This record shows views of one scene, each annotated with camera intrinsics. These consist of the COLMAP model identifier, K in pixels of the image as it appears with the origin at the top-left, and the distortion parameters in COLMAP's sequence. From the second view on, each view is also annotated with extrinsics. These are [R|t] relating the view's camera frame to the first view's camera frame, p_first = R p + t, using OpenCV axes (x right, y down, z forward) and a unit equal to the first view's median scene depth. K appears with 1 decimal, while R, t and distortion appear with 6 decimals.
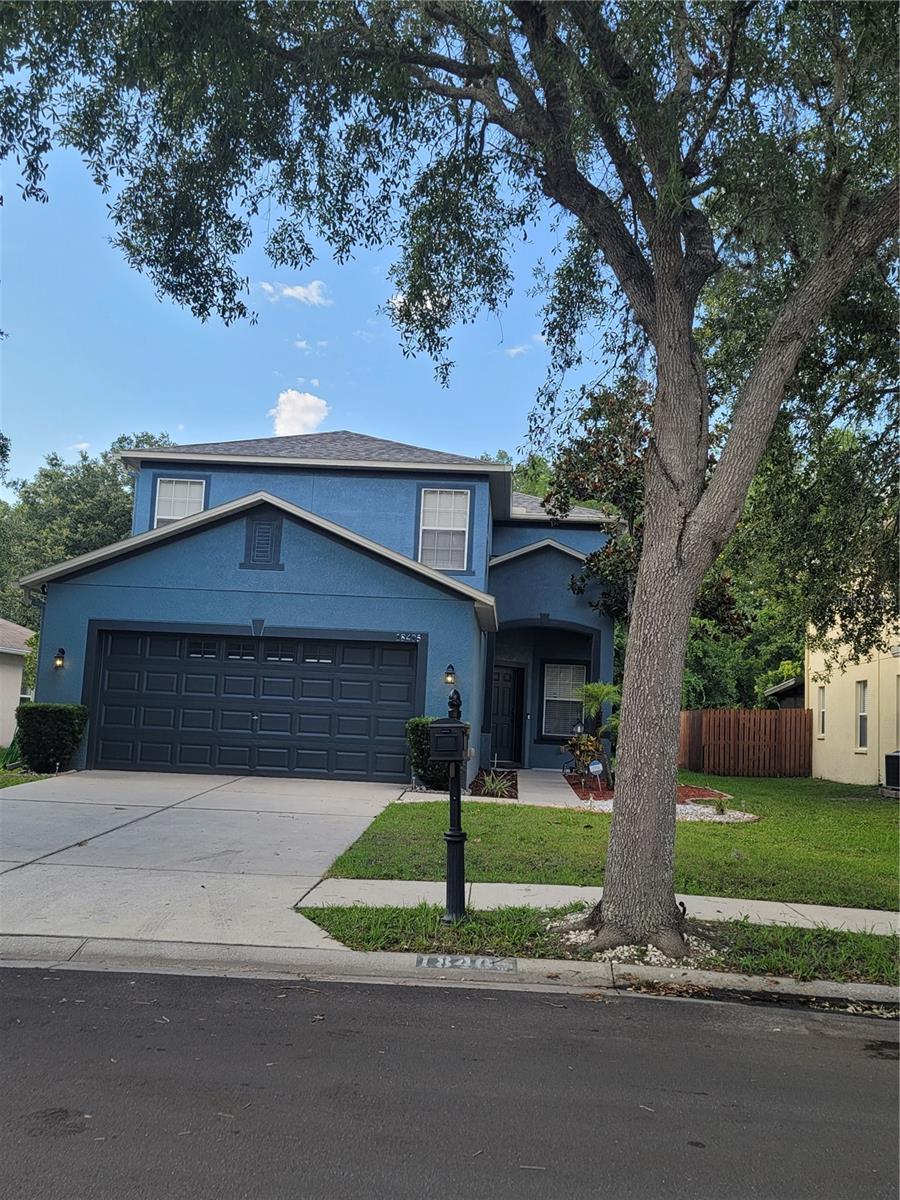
lens RADIAL K [[1153.9, 0, 455.1], [0, 1153.9, 603.5], [0, 0, 1]] dist [0.060768, 0.000000]
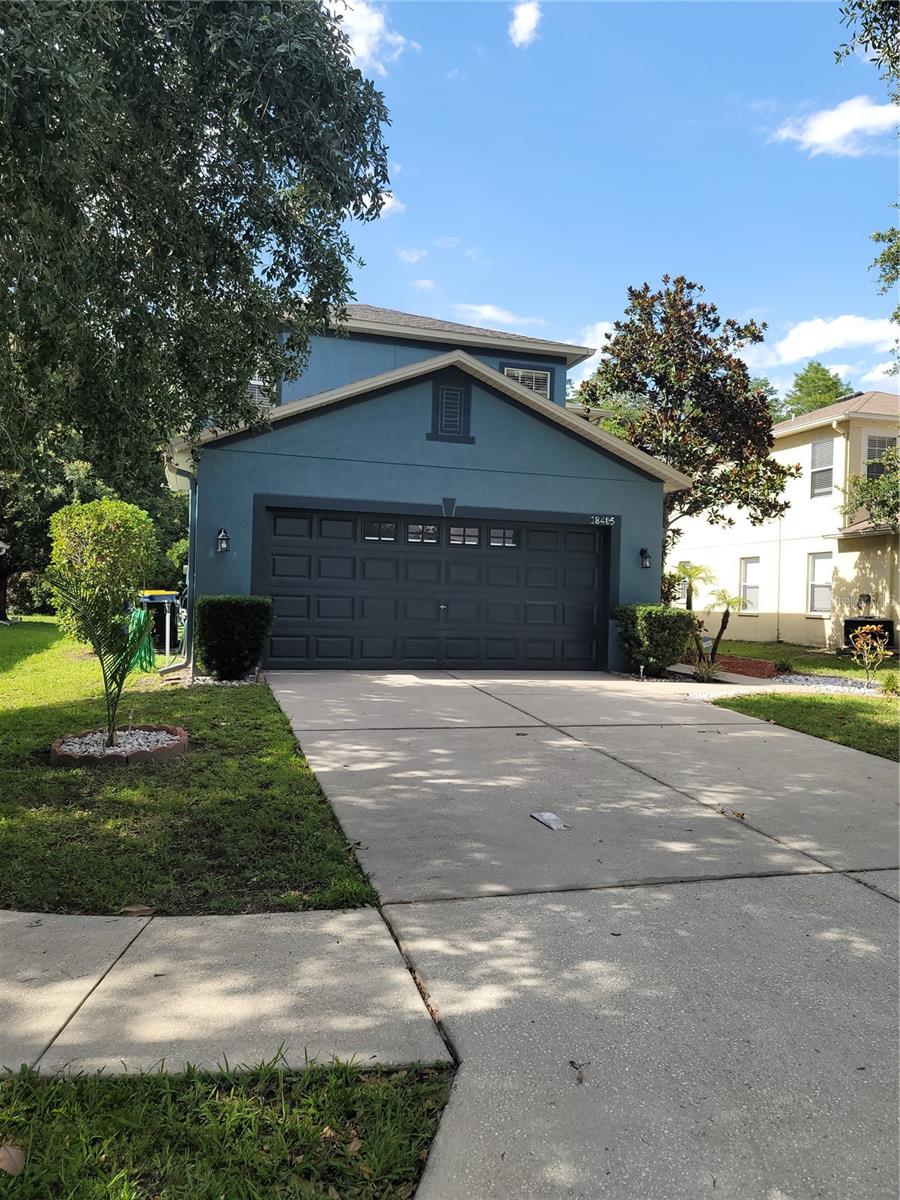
lens RADIAL K [[885.6, 0, 452.3], [0, 885.6, 601.6], [0, 0, 1]] dist [0.066800, -0.049574]
pose [[0.940155, -0.019818, 0.340171, -0.404063], [-0.020666, 0.993153, 0.114976, 0.014267], [-0.340120, -0.115126, 0.933308, 0.347487]]
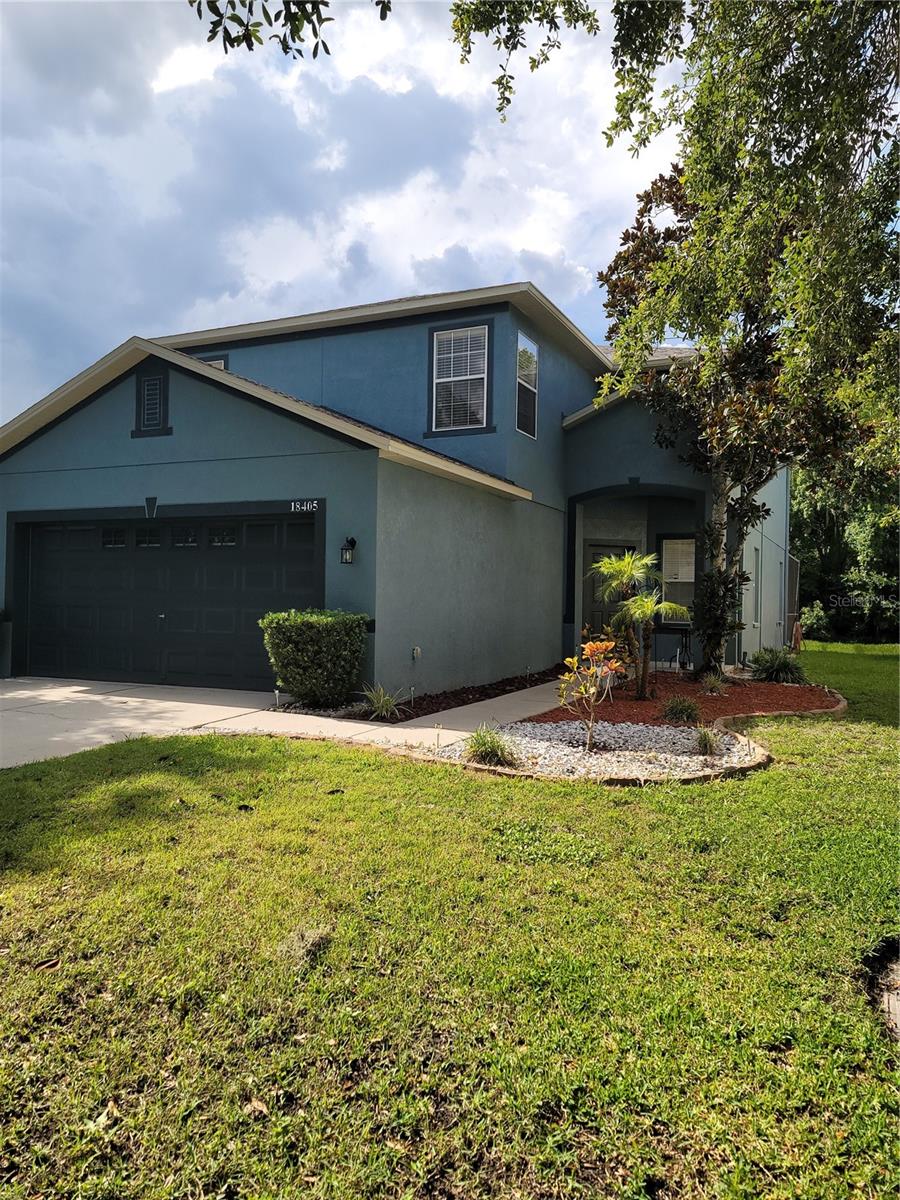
lens RADIAL K [[885.6, 0, 446.3], [0, 885.6, 598.7], [0, 0, 1]] dist [0.066800, -0.049574]
pose [[0.921726, -0.036632, -0.386107, 0.266560], [0.069759, 0.994952, 0.072135, 0.054321], [0.381516, -0.093423, 0.919629, 0.488661]]
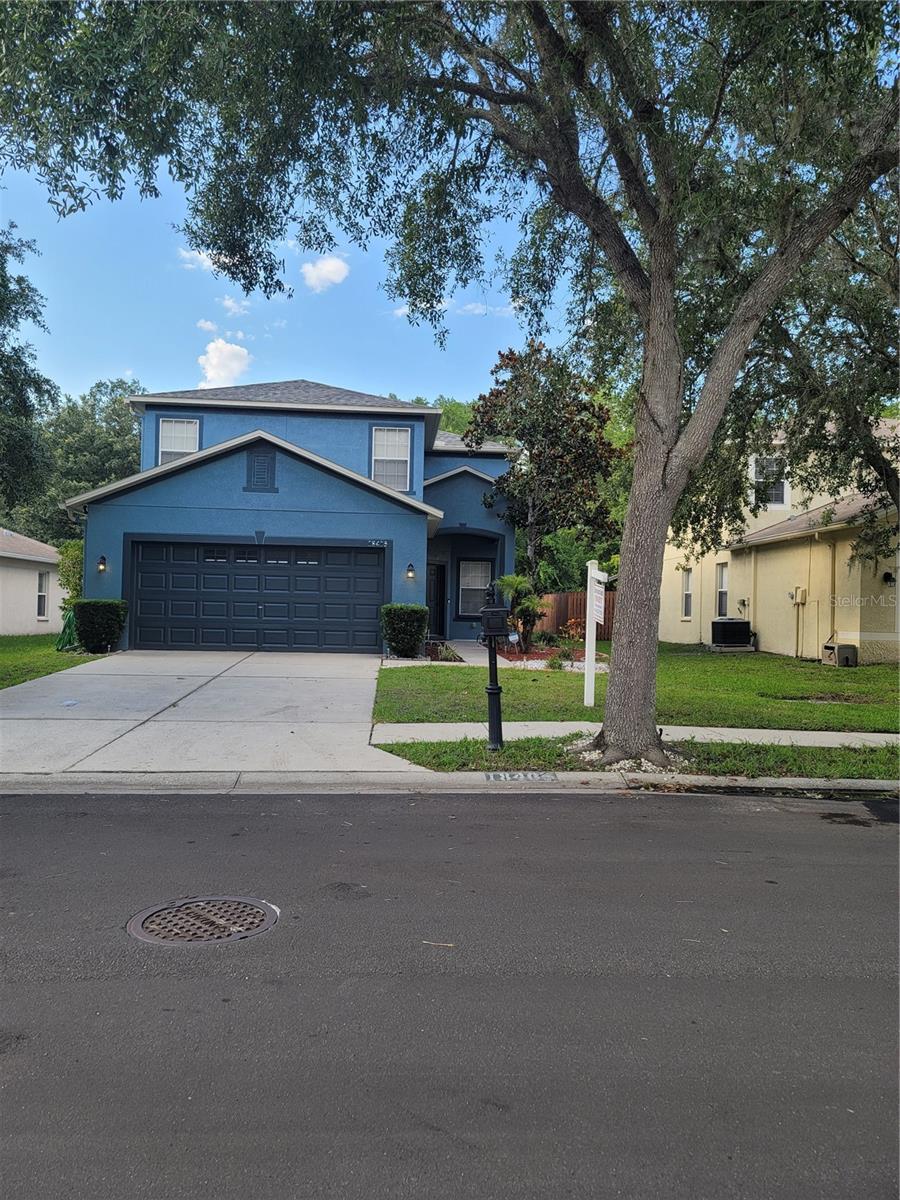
lens RADIAL K [[885.6, 0, 444.4], [0, 885.6, 608.3], [0, 0, 1]] dist [0.066800, -0.049574]
pose [[0.993813, -0.025535, 0.108093, -0.075343], [0.013989, 0.994240, 0.106256, -0.003200], [-0.110184, -0.104087, 0.988446, -0.011405]]
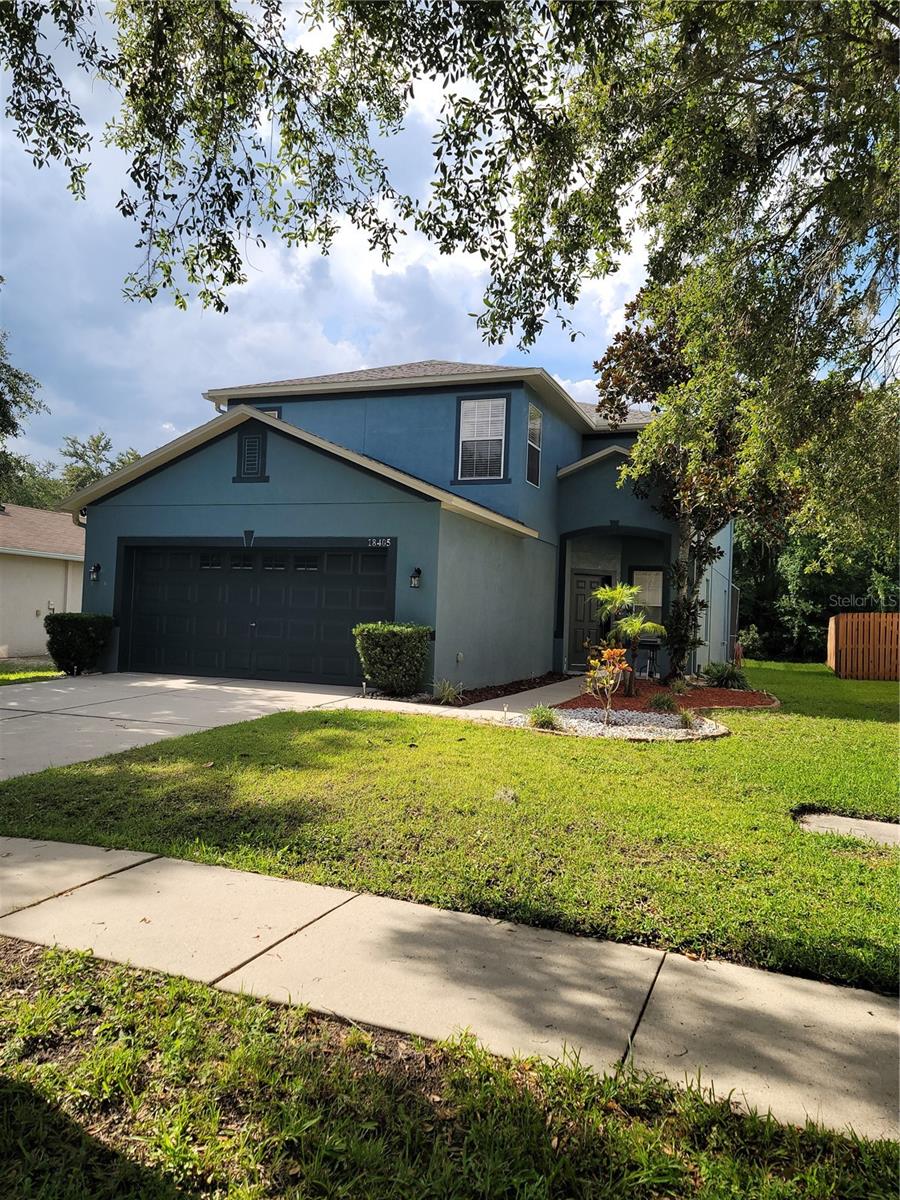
lens RADIAL K [[885.6, 0, 460.4], [0, 885.6, 591.1], [0, 0, 1]] dist [0.066800, -0.049574]
pose [[0.949962, -0.023813, -0.311456, 0.258921], [0.041249, 0.997921, 0.049512, 0.036413], [0.309629, -0.059882, 0.948970, 0.295521]]
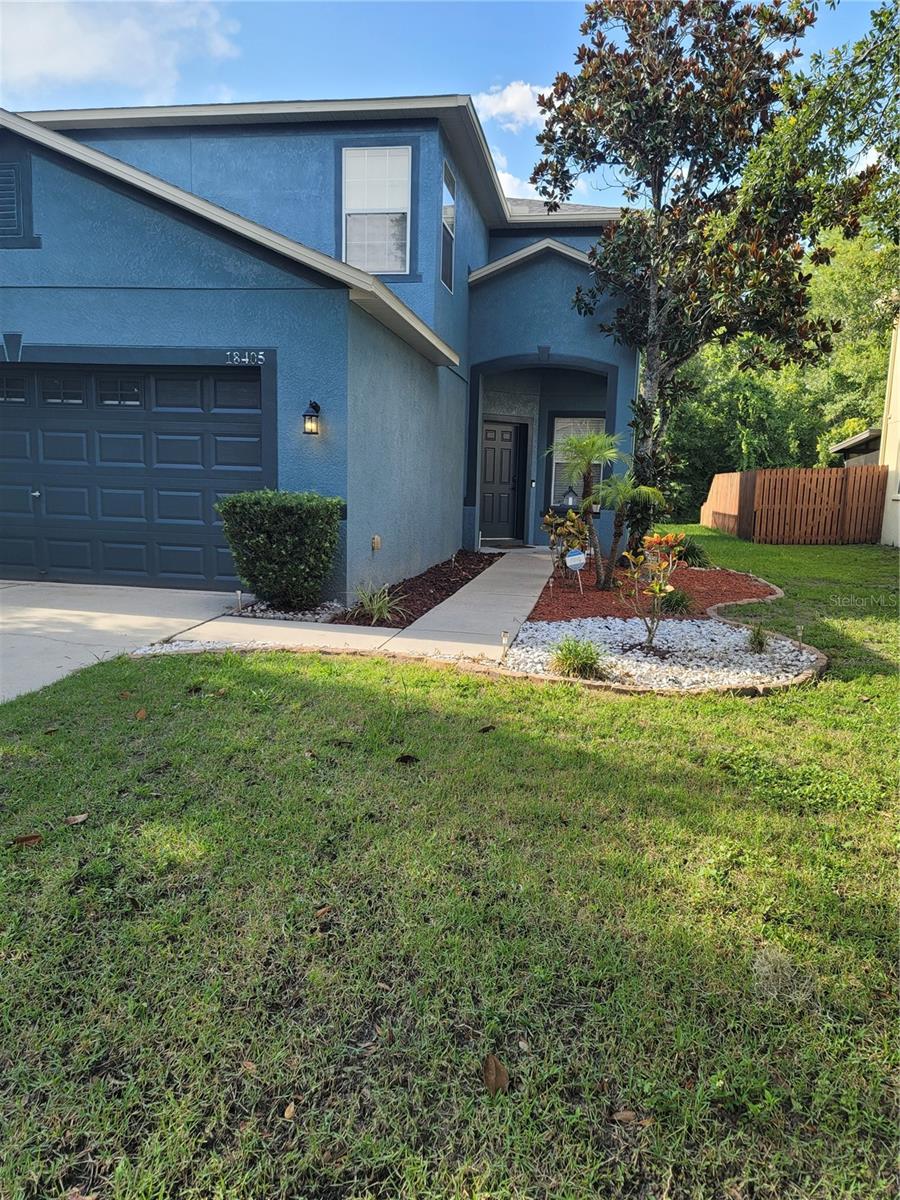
lens RADIAL K [[885.6, 0, 464.5], [0, 885.6, 623.1], [0, 0, 1]] dist [0.066800, -0.049574]
pose [[0.993455, -0.002038, -0.114203, 0.125648], [0.030649, 0.967929, 0.249346, 0.050630], [0.110032, -0.251215, 0.961657, 0.523072]]
